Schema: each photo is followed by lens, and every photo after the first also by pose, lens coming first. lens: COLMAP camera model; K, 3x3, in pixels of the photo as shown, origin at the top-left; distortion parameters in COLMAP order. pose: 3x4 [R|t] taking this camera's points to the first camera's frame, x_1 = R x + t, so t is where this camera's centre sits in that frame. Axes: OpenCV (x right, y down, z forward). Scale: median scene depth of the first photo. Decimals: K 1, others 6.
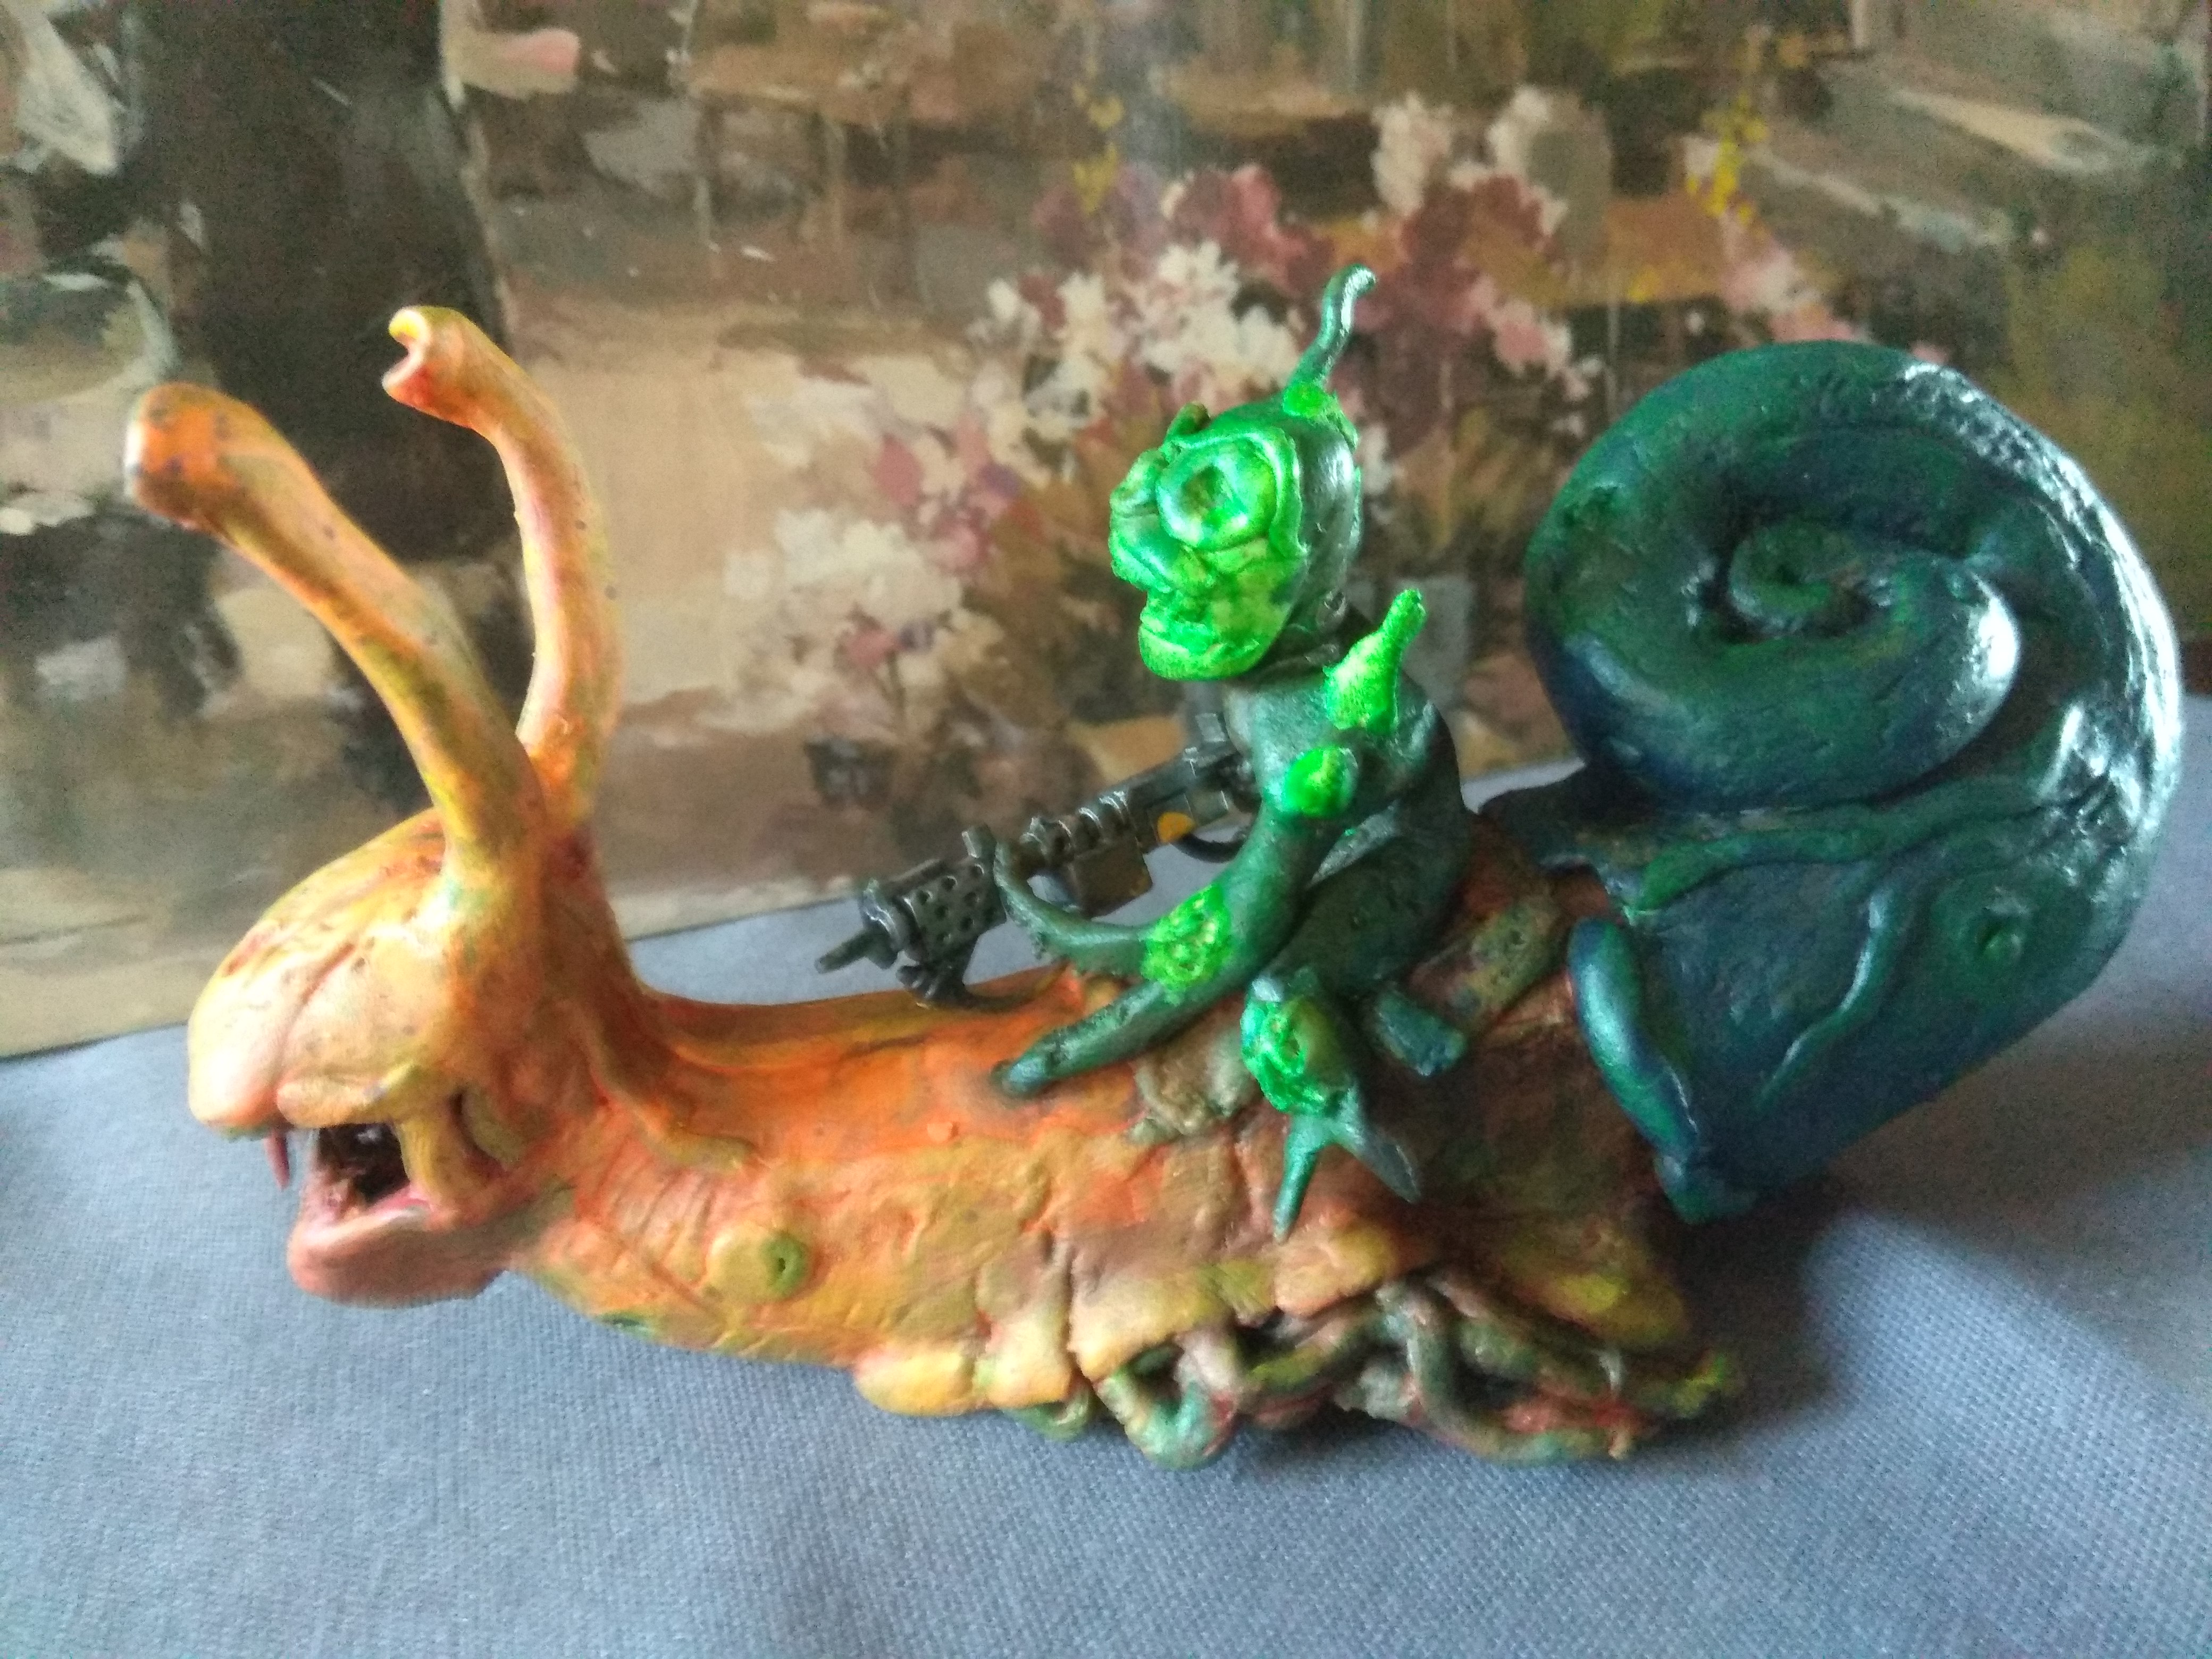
lens RADIAL K [[1708.8, 0, 1076.9], [0, 1708.8, 827.8], [0, 0, 1]] dist [0.008595, -0.004007]
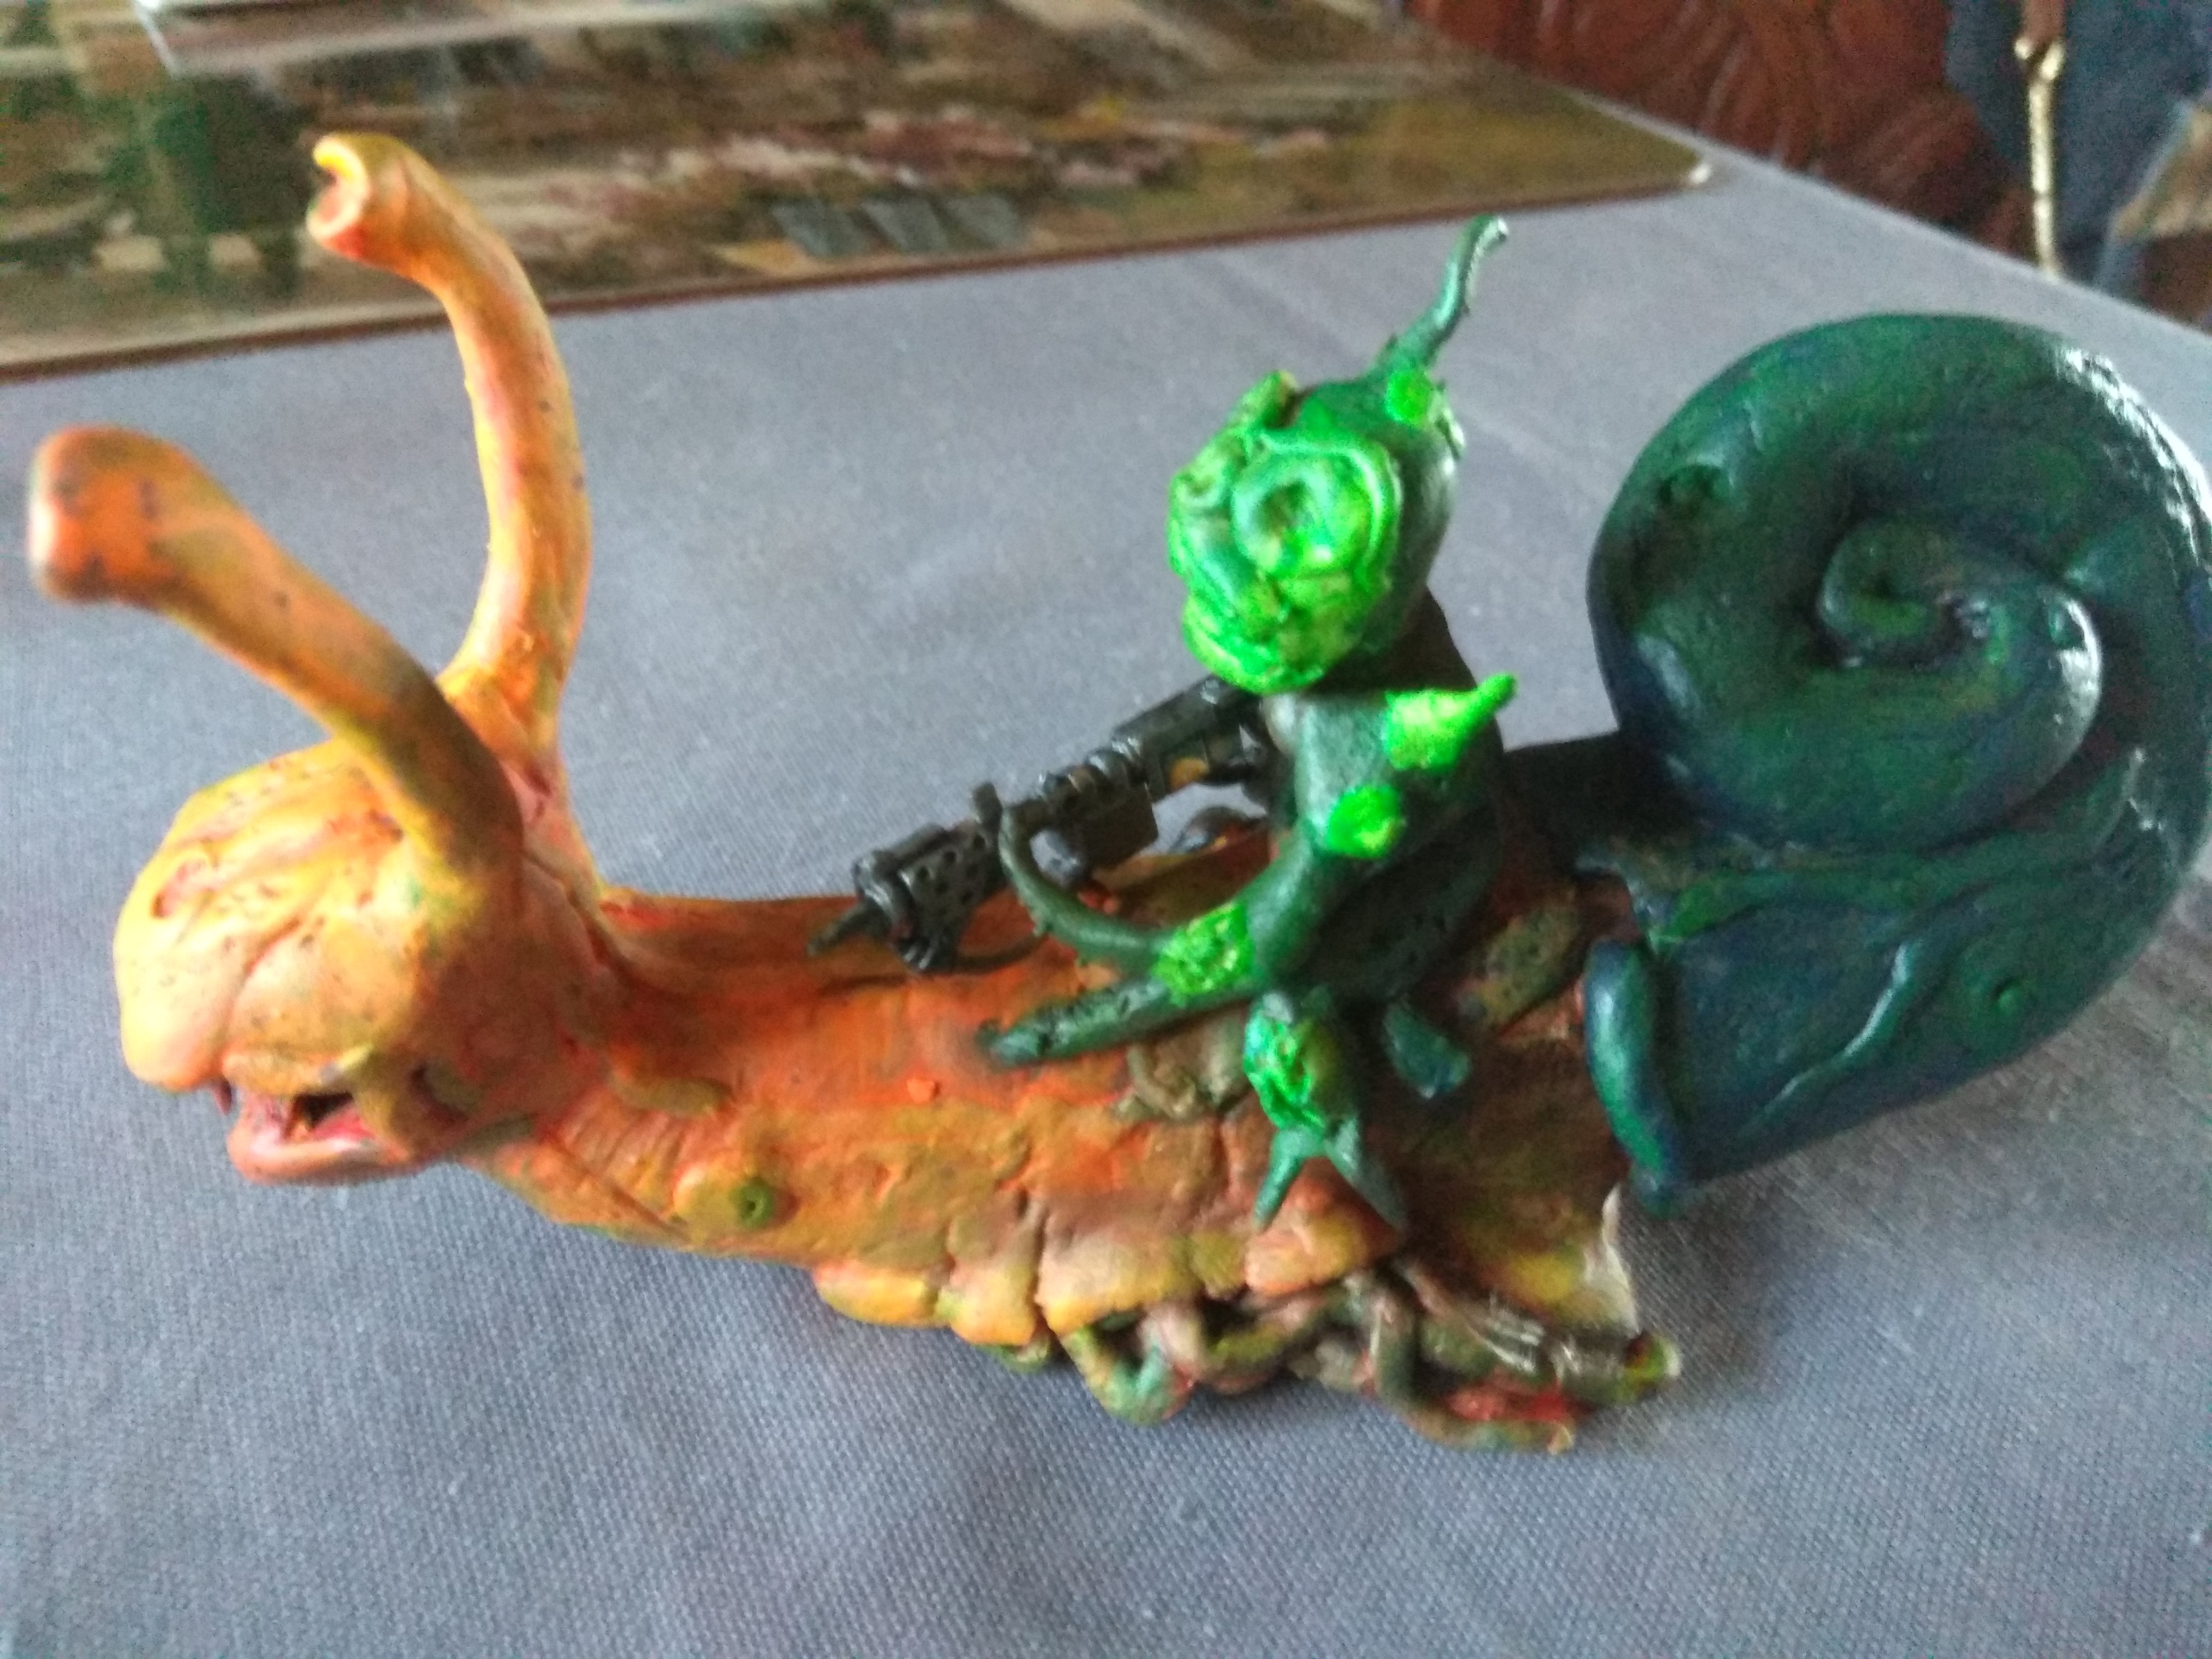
lens RADIAL K [[1708.8, 0, 1076.9], [0, 1708.8, 827.8], [0, 0, 1]] dist [0.008595, -0.004007]
pose [[0.994294, 0.073034, 0.077748, -0.079834], [-0.091720, 0.957471, 0.273562, -0.243047], [-0.054462, -0.279132, 0.958707, 0.109191]]
